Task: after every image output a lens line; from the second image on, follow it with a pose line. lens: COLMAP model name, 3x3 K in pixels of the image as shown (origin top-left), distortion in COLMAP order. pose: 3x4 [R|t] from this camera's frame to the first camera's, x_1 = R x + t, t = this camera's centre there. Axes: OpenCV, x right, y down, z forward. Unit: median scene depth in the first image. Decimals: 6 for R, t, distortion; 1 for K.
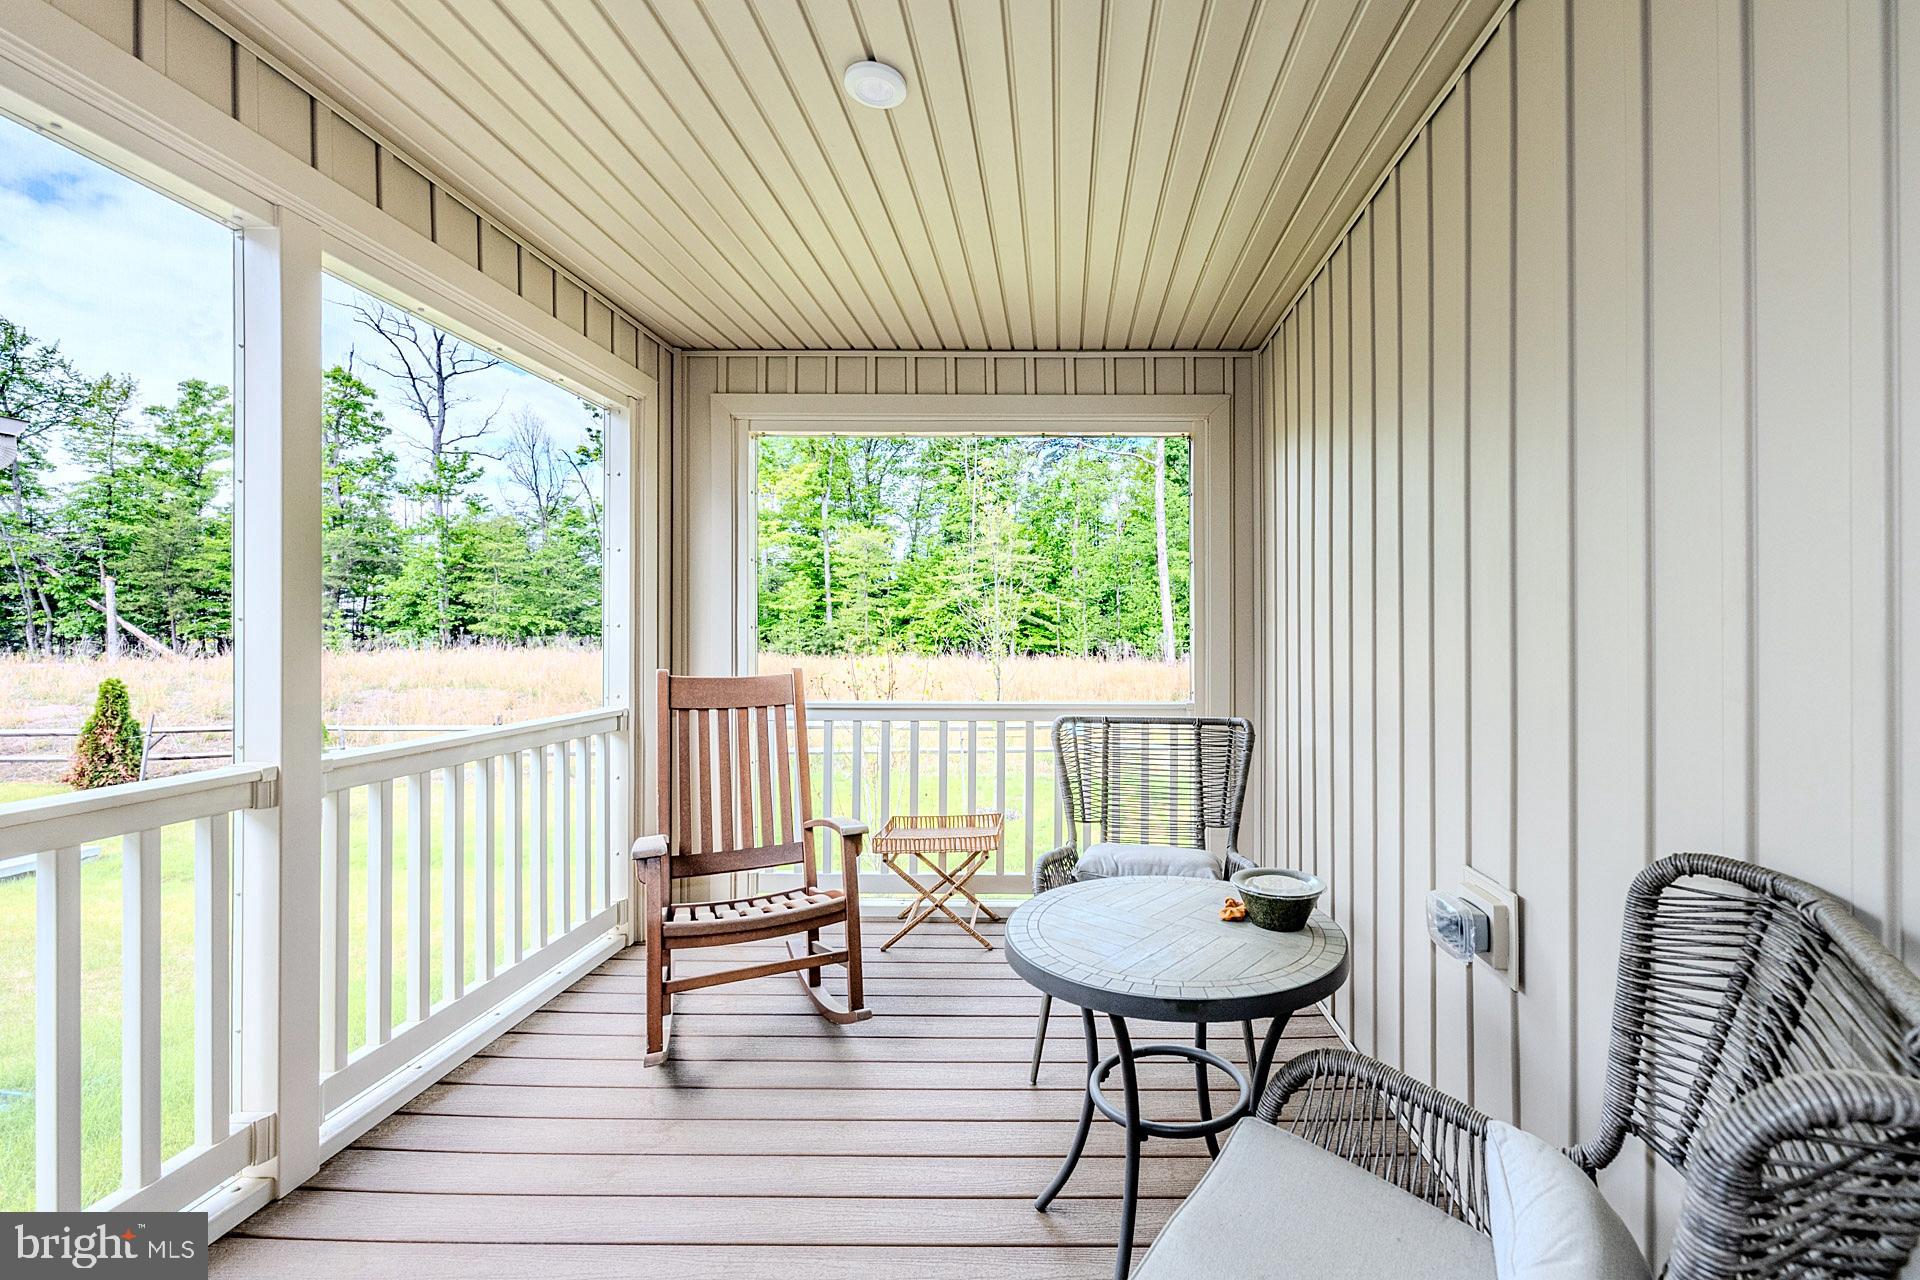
lens RADIAL K [[764.1, 0, 952.7], [0, 764.1, 650.8], [0, 0, 1]] dist [-0.000508, 0.000041]
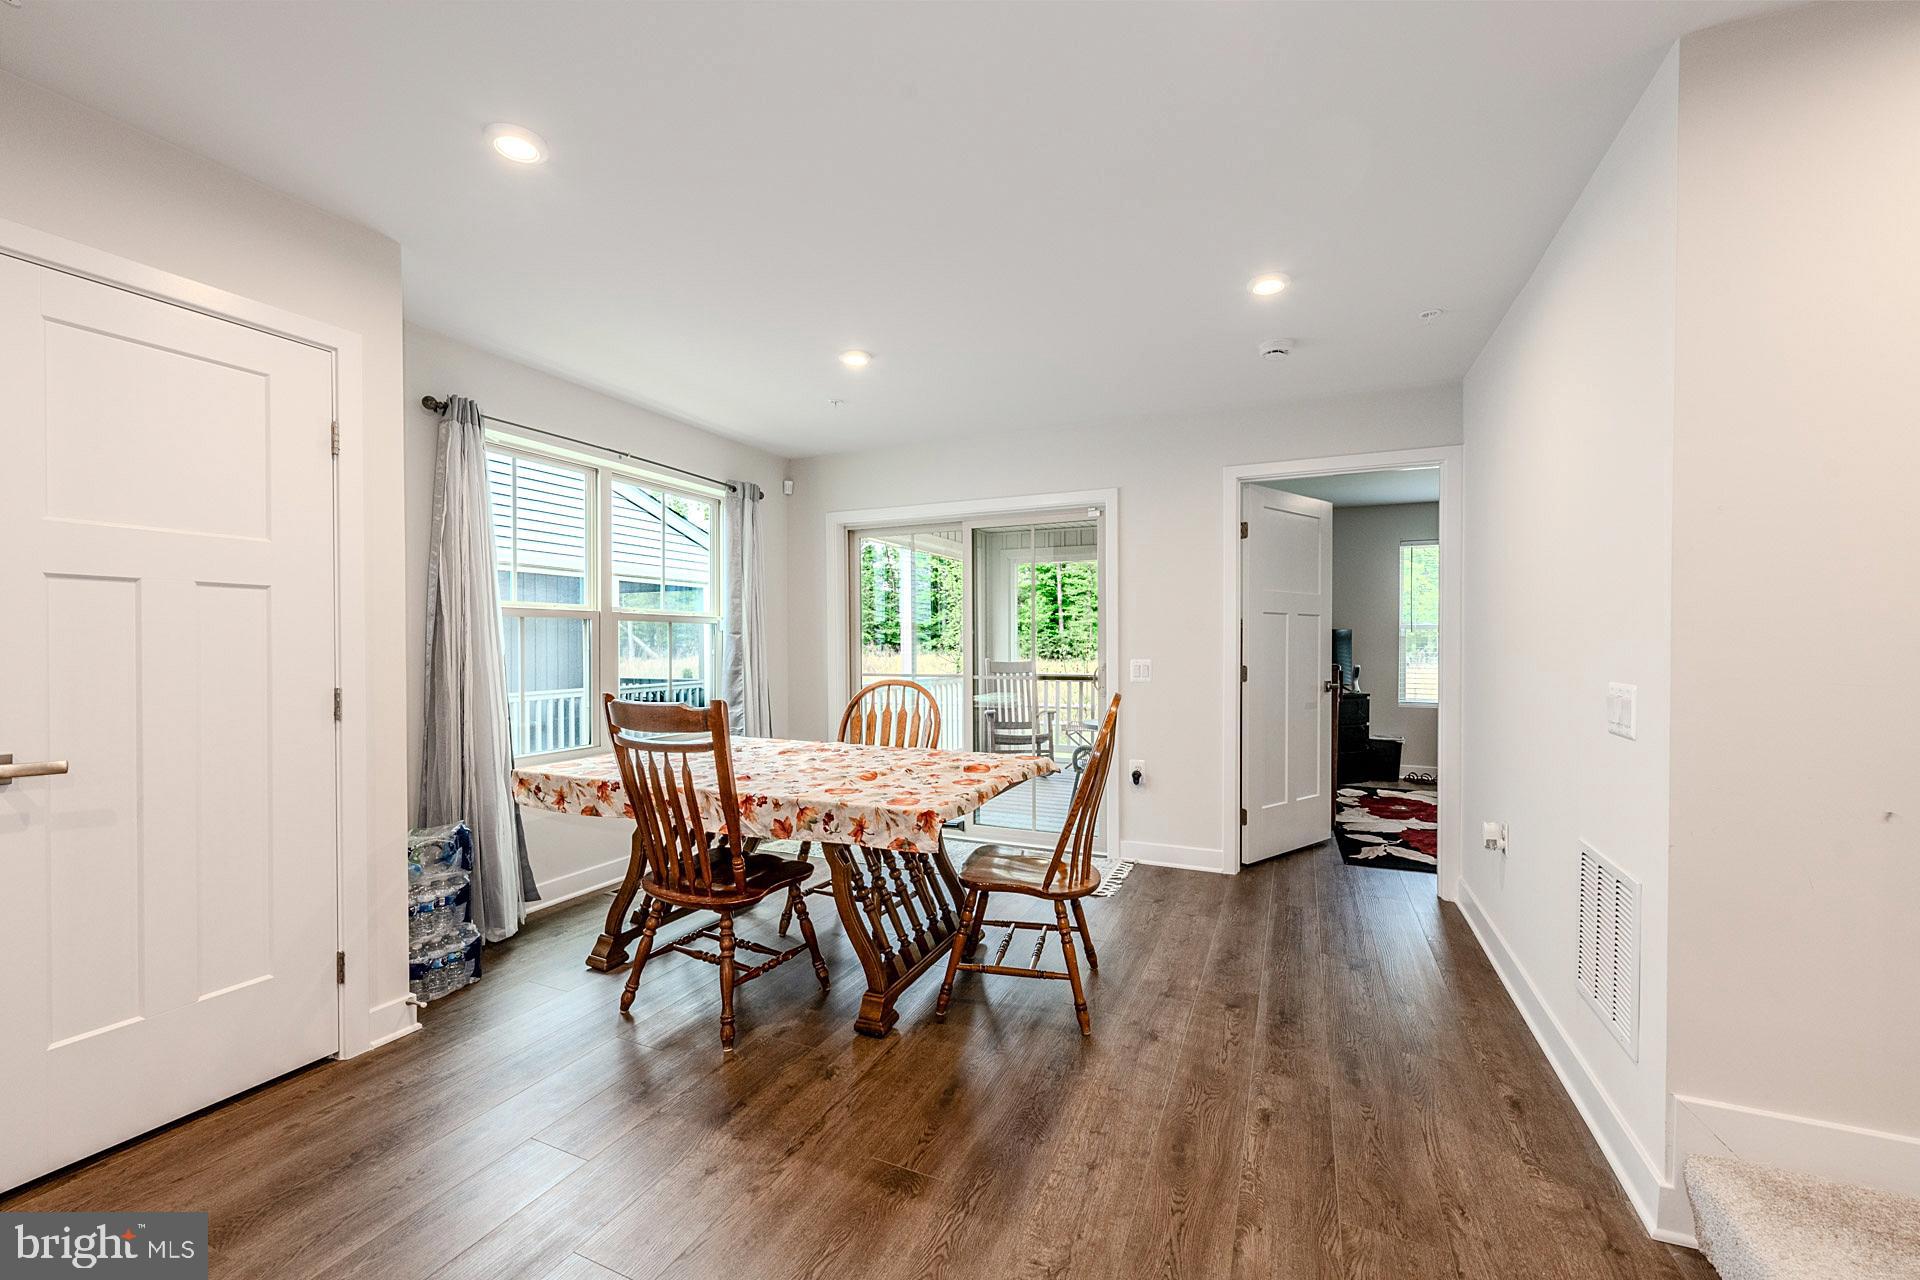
lens RADIAL K [[764.1, 0, 952.7], [0, 764.1, 650.8], [0, 0, 1]] dist [-0.000508, 0.000041]
pose [[0.952675, 0.000952, -0.303989, 0.045088], [-0.003107, 0.999973, -0.006607, 0.000836], [0.303975, 0.007239, 0.952653, -0.217412]]
